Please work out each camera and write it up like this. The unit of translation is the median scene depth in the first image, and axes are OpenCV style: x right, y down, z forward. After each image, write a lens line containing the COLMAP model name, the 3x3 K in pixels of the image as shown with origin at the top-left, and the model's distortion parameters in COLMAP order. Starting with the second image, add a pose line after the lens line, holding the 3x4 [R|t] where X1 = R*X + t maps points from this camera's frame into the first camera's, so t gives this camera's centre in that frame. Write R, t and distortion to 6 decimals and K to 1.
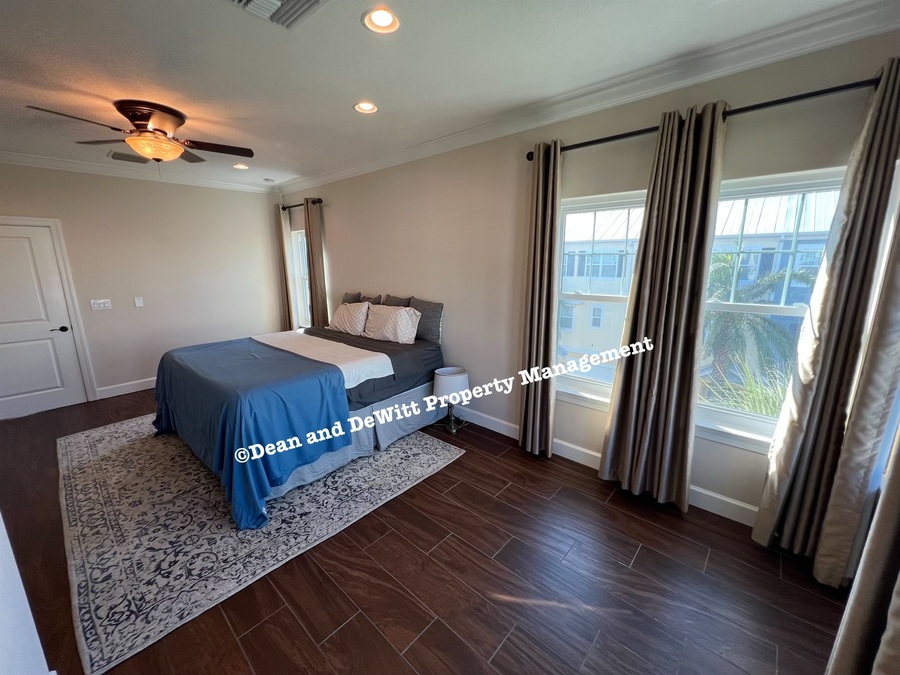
lens RADIAL K [[361.7, 0, 447.0], [0, 361.7, 336.8], [0, 0, 1]] dist [0.000523, 0.001442]
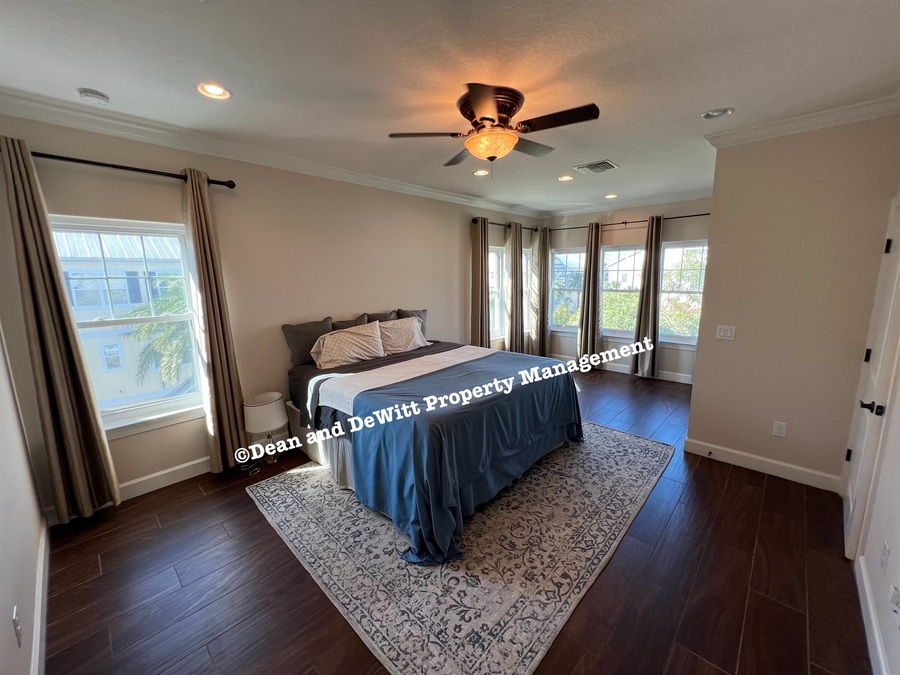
lens RADIAL K [[361.7, 0, 447.5], [0, 361.7, 337.2], [0, 0, 1]] dist [0.000523, 0.001442]
pose [[0.021778, -0.165697, 0.985936, -1.873129], [0.228453, 0.960903, 0.156444, -0.260545], [-0.973311, 0.221833, 0.058780, 1.247789]]
